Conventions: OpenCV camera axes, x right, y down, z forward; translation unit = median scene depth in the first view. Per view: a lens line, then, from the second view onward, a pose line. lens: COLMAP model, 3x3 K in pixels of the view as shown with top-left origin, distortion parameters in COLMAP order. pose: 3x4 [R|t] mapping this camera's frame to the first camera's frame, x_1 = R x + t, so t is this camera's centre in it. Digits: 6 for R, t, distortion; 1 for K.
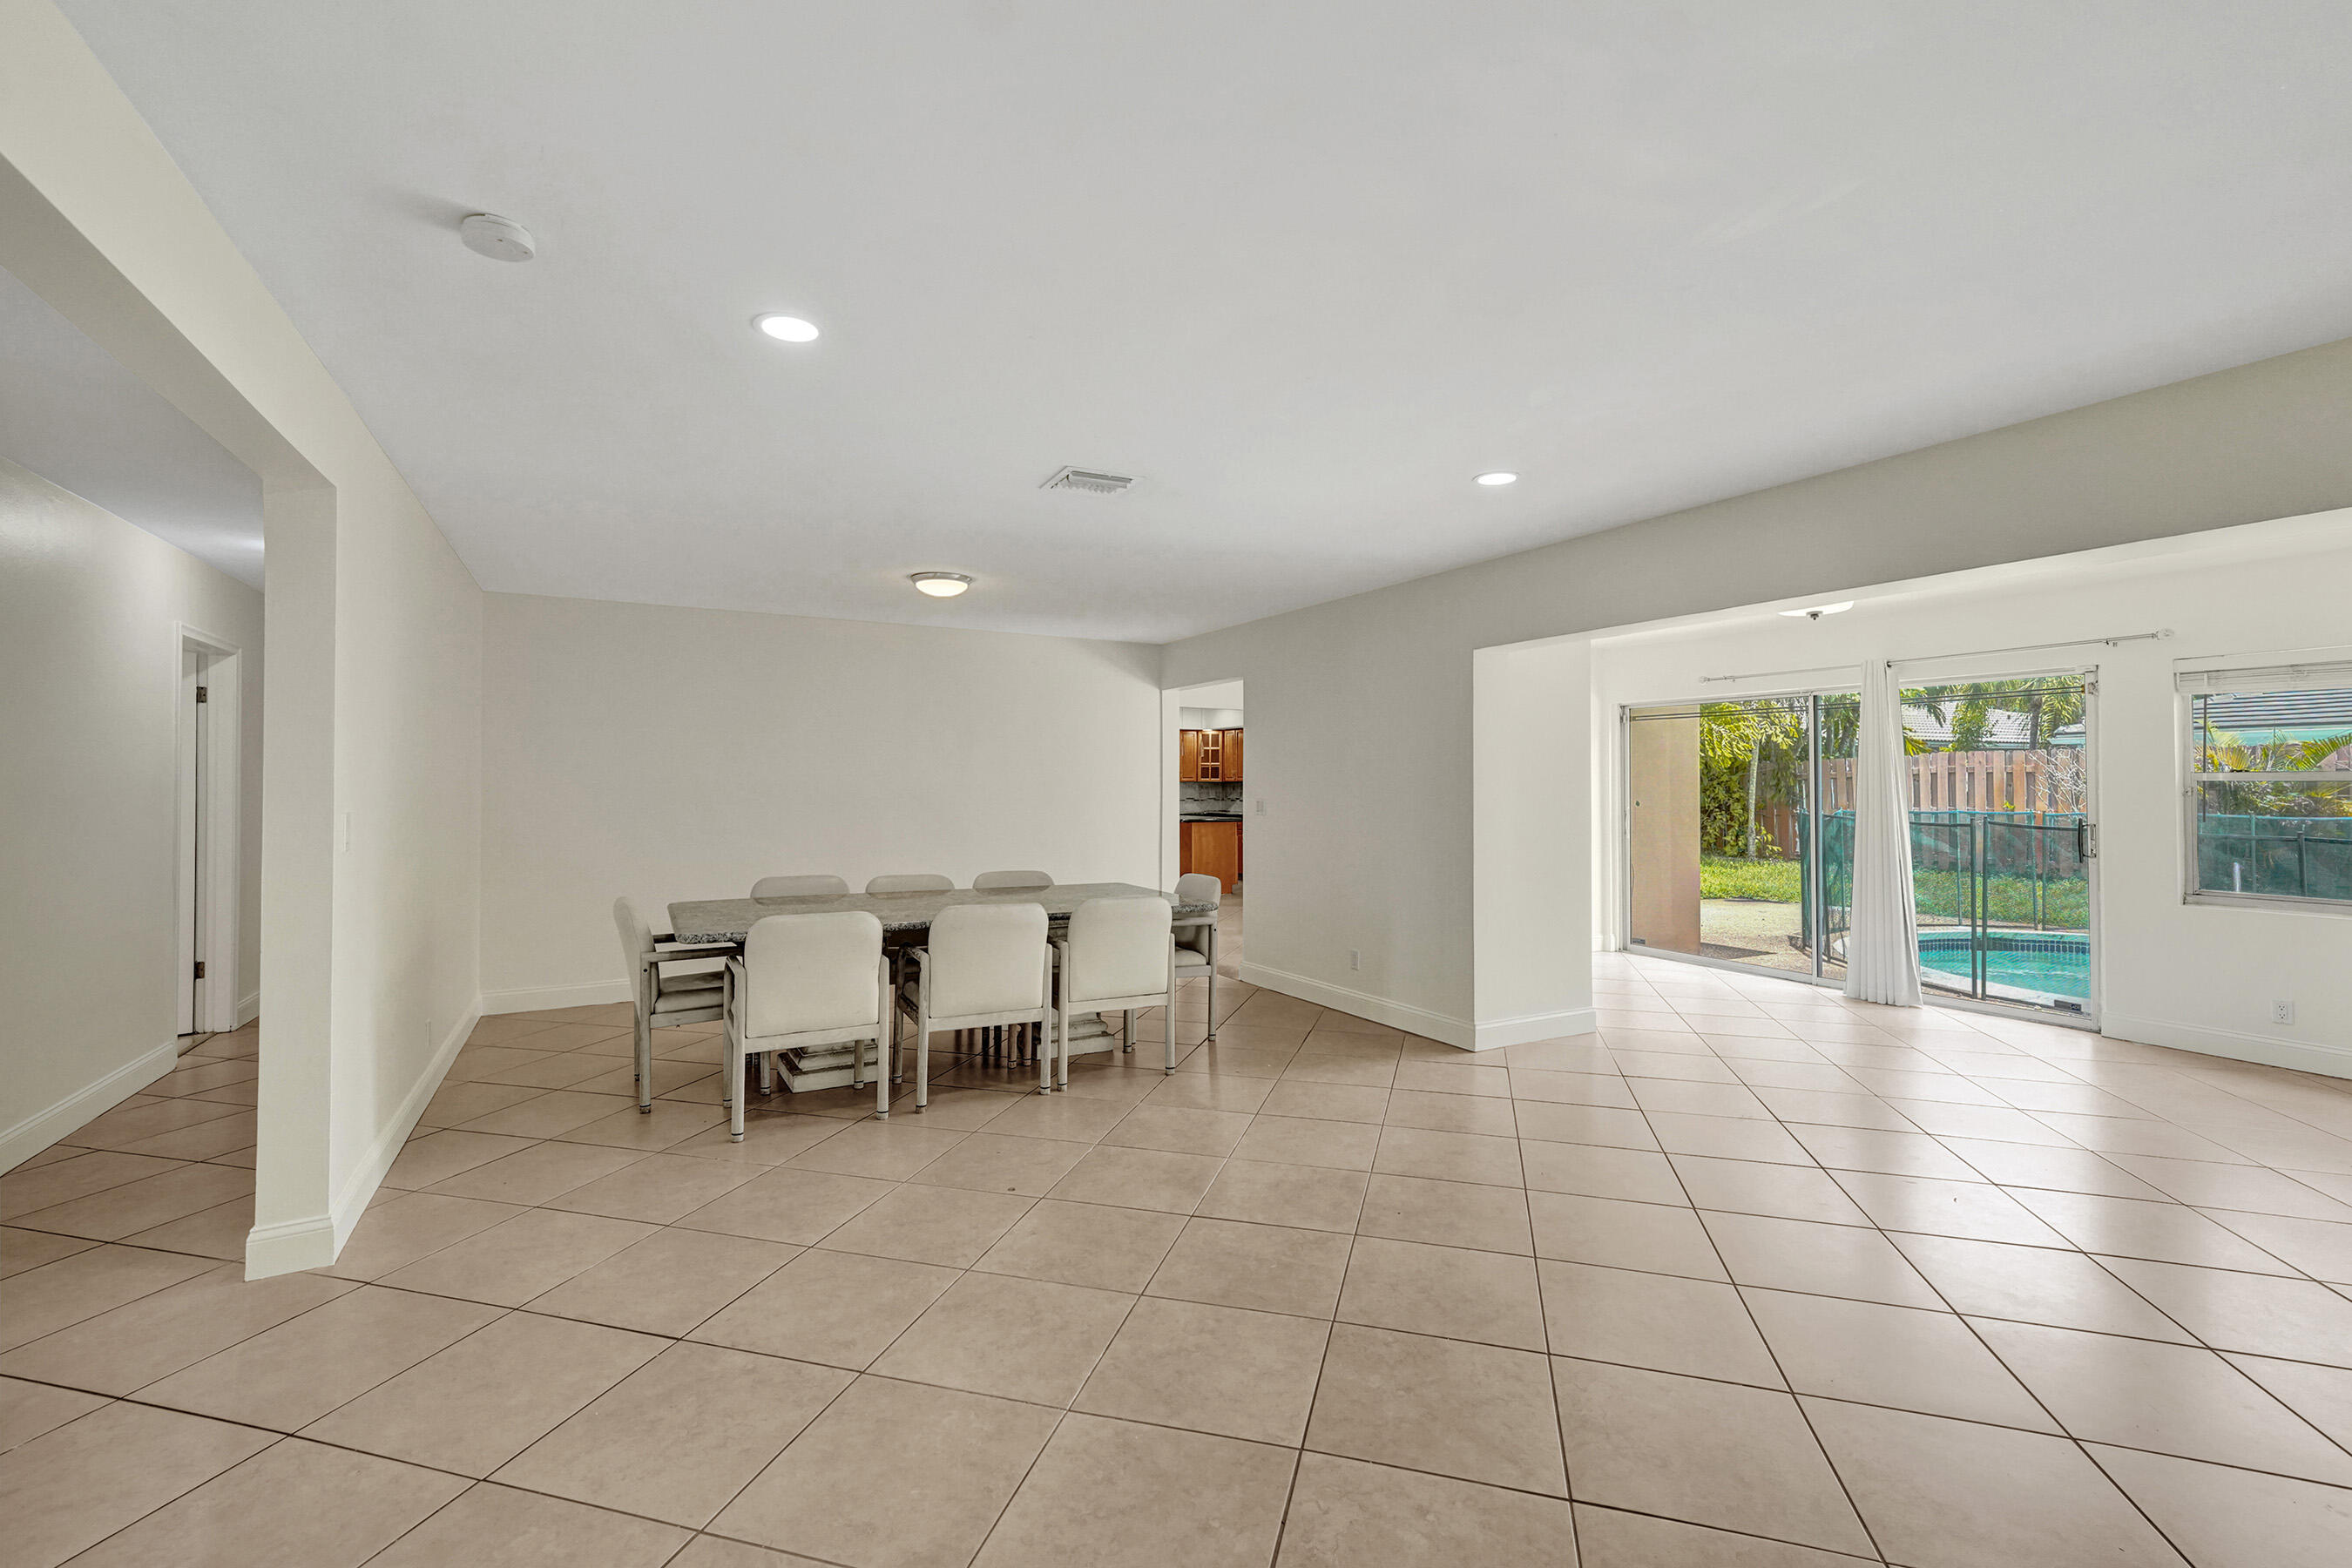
lens RADIAL K [[1031.4, 0, 1162.3], [0, 1031.4, 773.8], [0, 0, 1]] dist [0.005185, -0.000983]
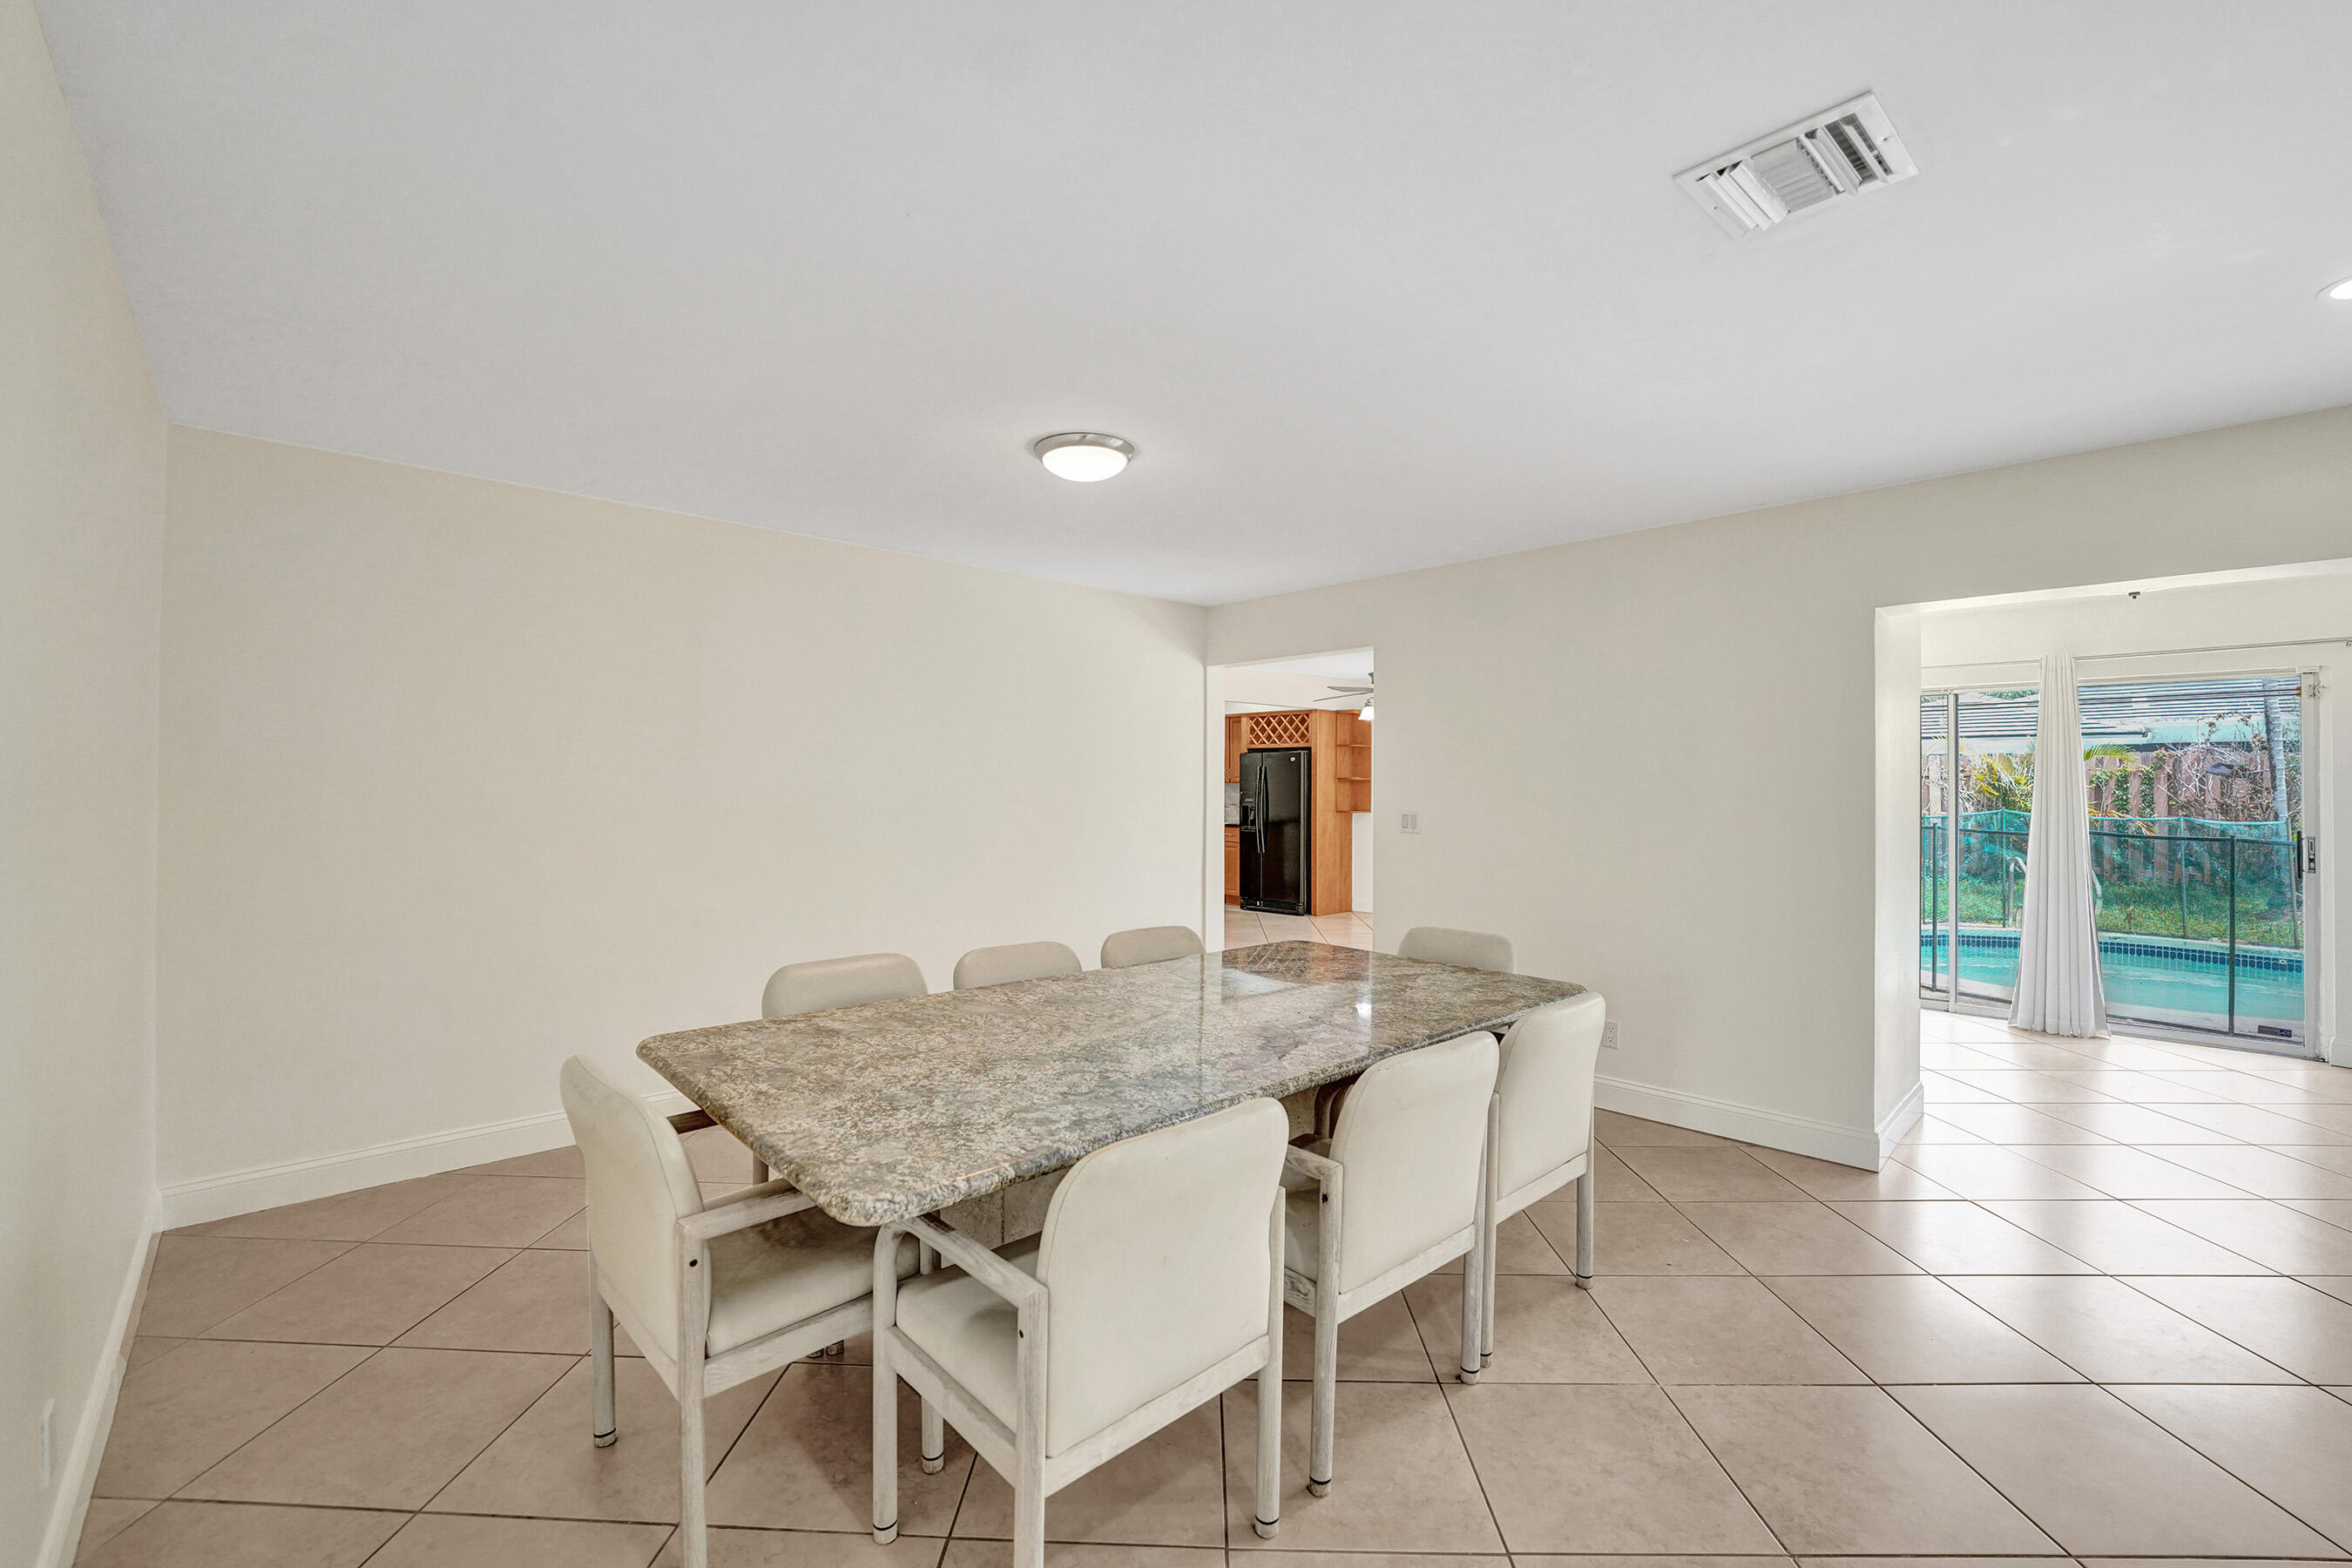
lens RADIAL K [[979.4, 0, 1175.5], [0, 979.4, 775.9], [0, 0, 1]] dist [-0.018005, 0.003680]
pose [[0.963531, 0.004070, 0.267565, -0.329059], [-0.005245, 0.999979, 0.003675, -0.003585], [-0.267545, -0.004945, 0.963533, 0.461066]]
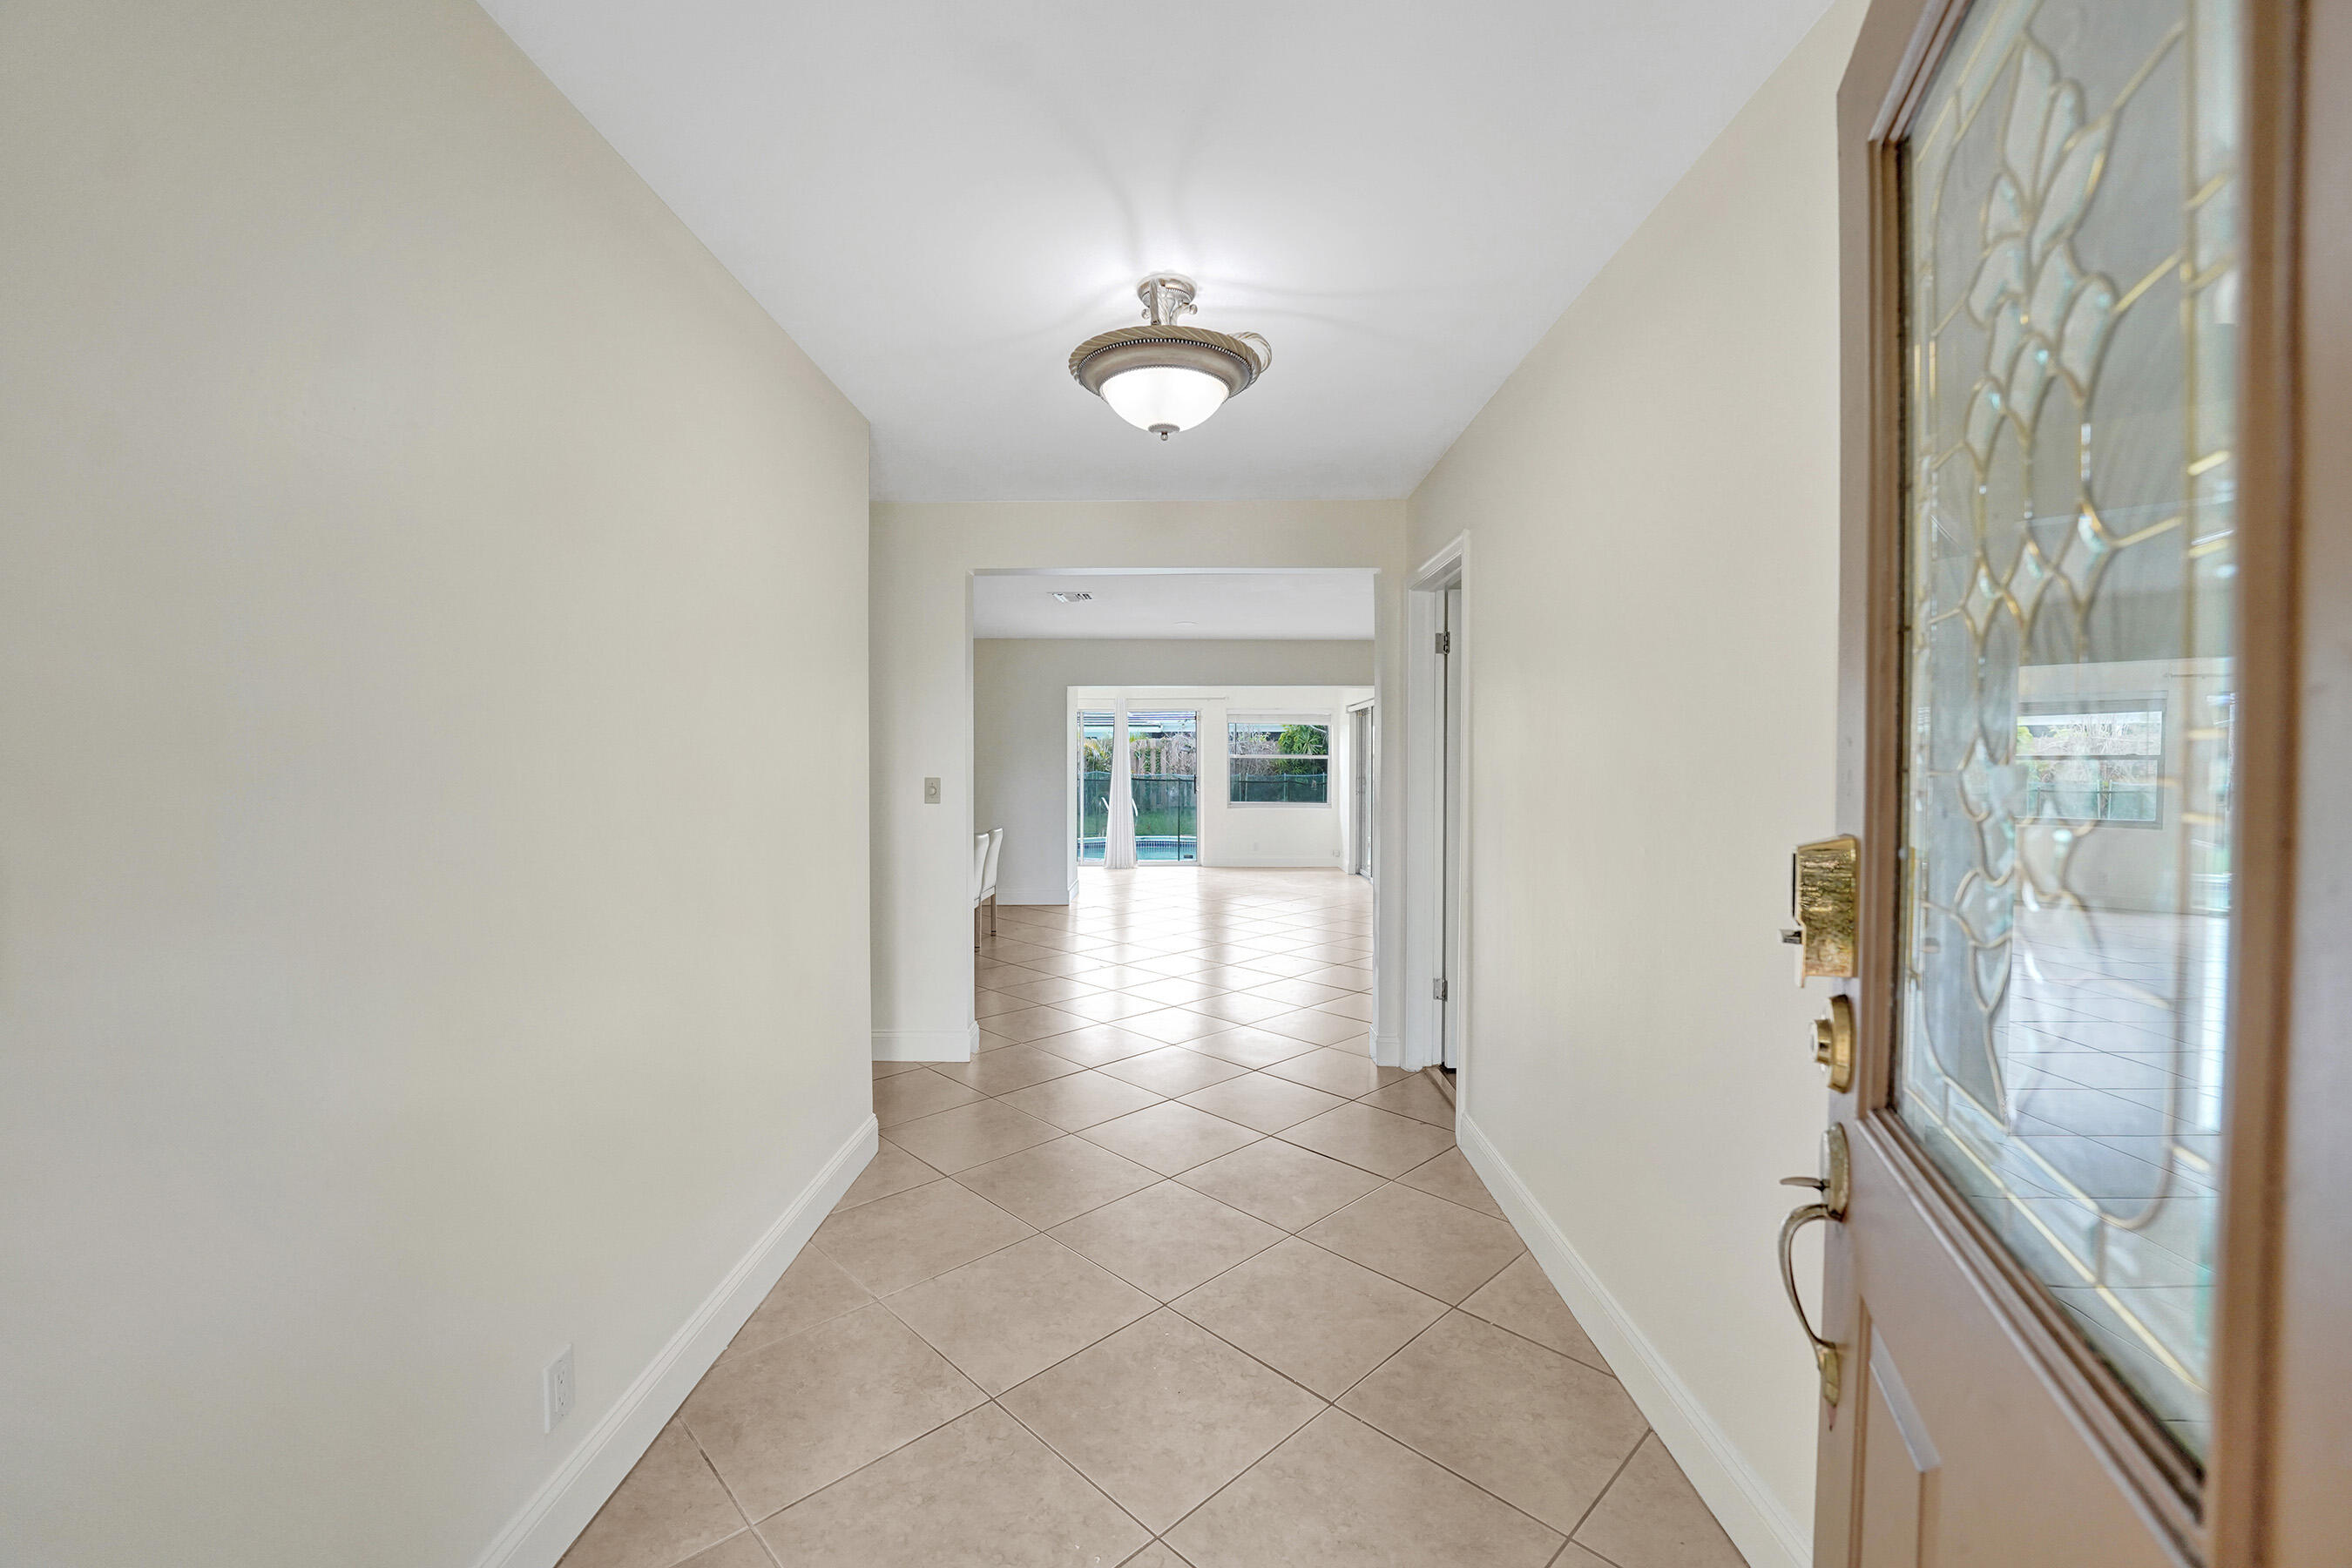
lens RADIAL K [[979.4, 0, 1181.9], [0, 979.4, 777.5], [0, 0, 1]] dist [-0.018005, 0.003680]
pose [[0.476419, -0.015342, 0.879084, -1.086003], [-0.016366, 0.999520, 0.026314, -0.006602], [-0.879066, -0.026923, 0.475940, -0.007748]]
